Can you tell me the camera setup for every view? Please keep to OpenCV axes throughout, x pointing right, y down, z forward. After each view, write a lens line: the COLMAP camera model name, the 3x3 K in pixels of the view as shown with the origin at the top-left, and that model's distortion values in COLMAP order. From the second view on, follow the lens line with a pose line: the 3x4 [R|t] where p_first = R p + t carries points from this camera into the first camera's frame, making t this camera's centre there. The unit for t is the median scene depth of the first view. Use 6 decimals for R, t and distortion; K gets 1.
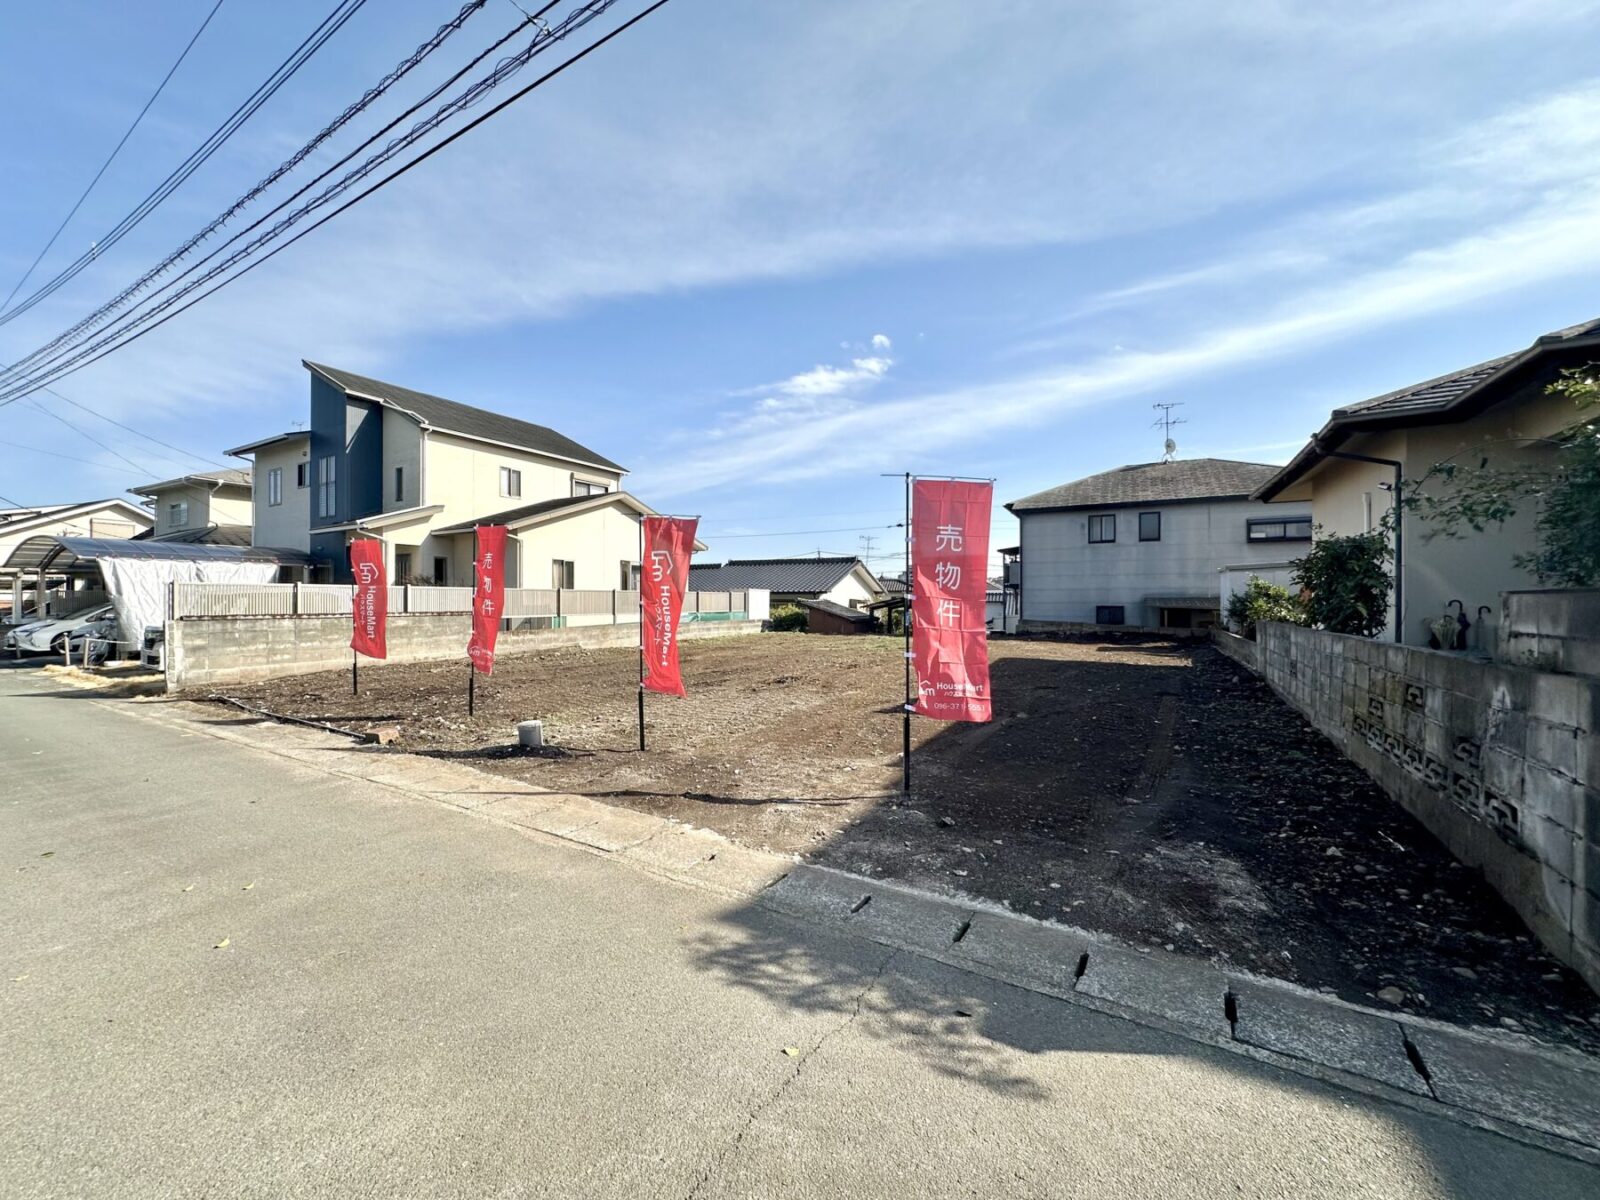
lens RADIAL K [[644.6, 0, 800.0], [0, 644.6, 600.0], [0, 0, 1]] dist [0.026408, -0.000002]
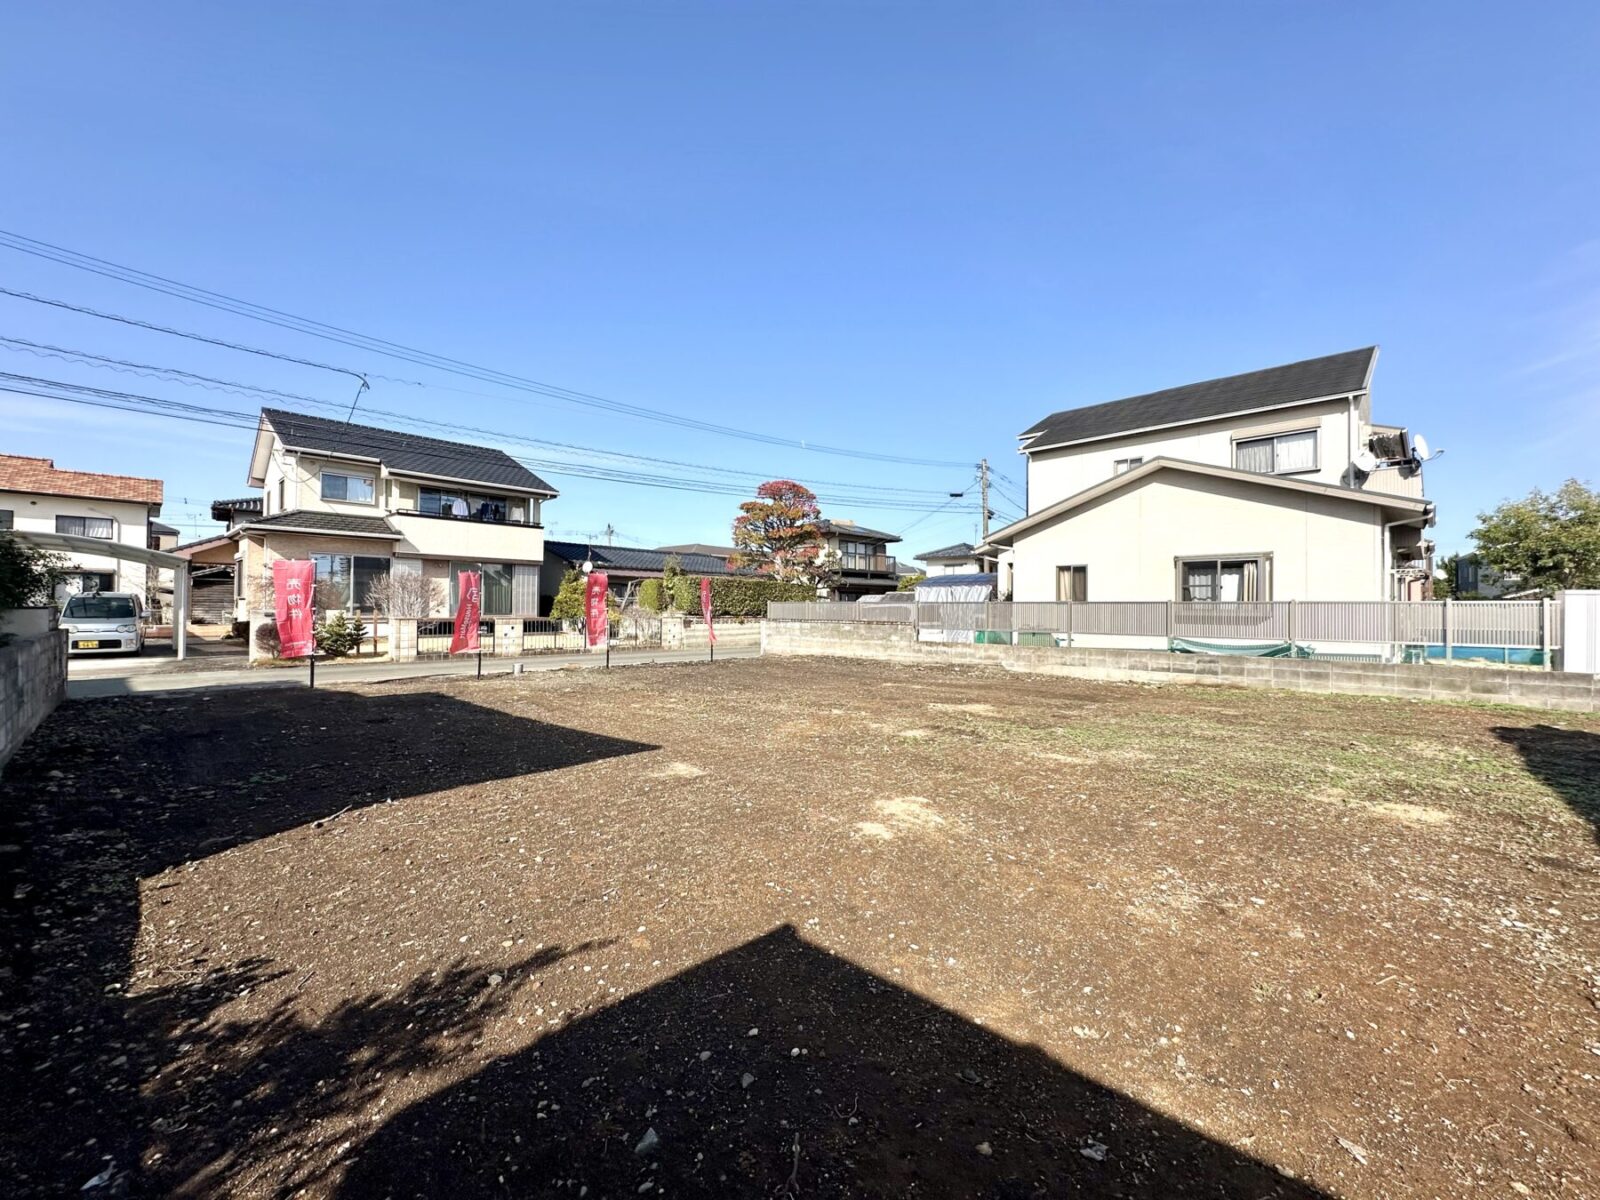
lens RADIAL K [[644.6, 0, 800.0], [0, 644.6, 600.0], [0, 0, 1]] dist [0.026408, -0.000002]
pose [[-0.263060, -0.012815, -0.964694, 0.561062], [-0.006279, 0.999913, -0.011571, -0.006717], [0.964759, 0.003014, -0.263118, 0.927313]]
